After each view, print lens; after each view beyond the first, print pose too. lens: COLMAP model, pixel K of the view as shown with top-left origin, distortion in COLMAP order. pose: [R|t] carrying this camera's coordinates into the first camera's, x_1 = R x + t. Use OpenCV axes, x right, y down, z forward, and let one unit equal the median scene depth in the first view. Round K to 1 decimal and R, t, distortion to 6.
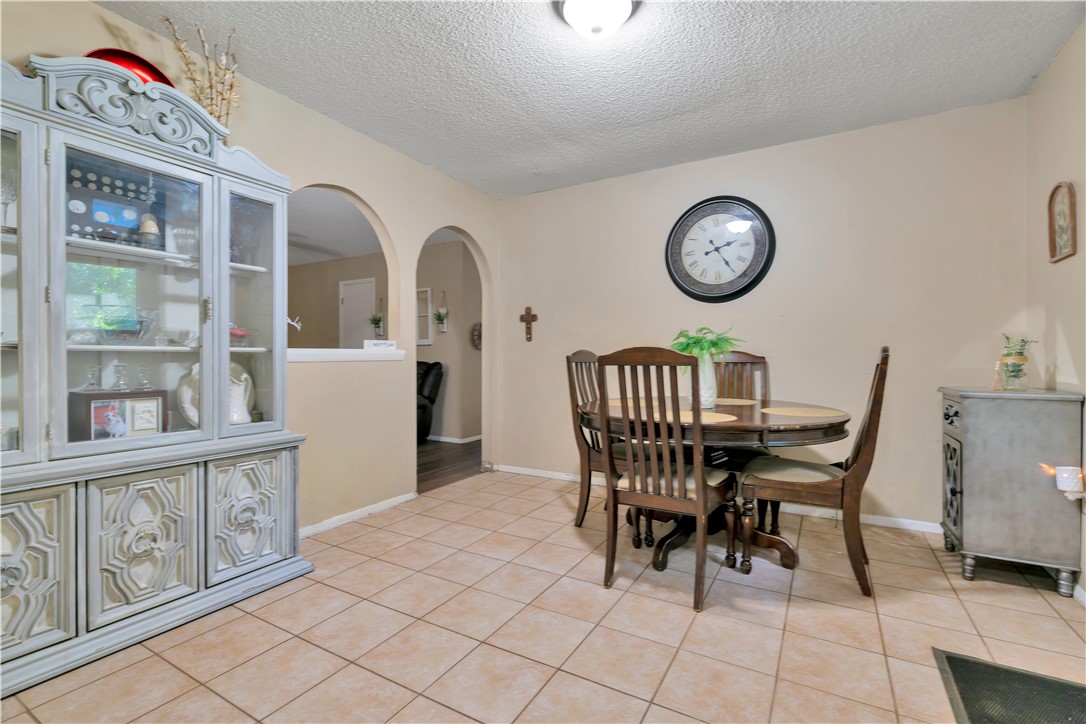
lens RADIAL K [[490.9, 0, 544.3], [0, 490.9, 363.2], [0, 0, 1]] dist [-0.018802, -0.000091]
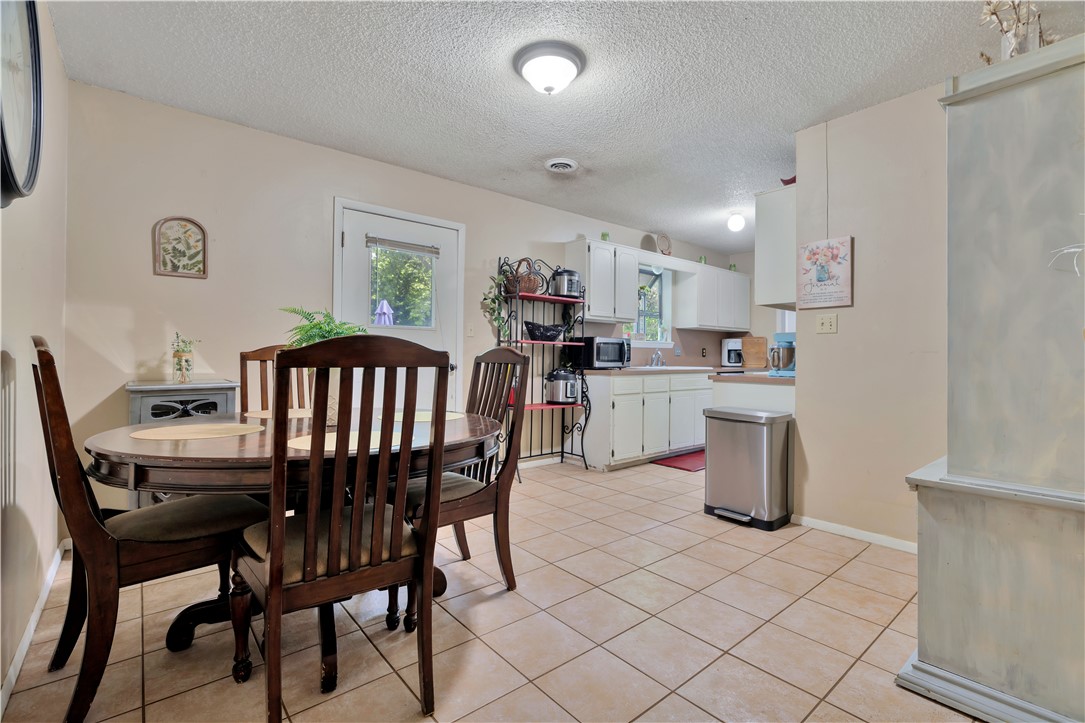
lens RADIAL K [[490.4, 0, 544.5], [0, 490.4, 353.0], [0, 0, 1]] dist [-0.018802, -0.000091]
pose [[-0.941517, -0.000445, 0.336966, -0.263960], [-0.004470, 0.999928, -0.011167, -0.009886], [-0.336937, -0.012020, -0.941451, 1.900213]]
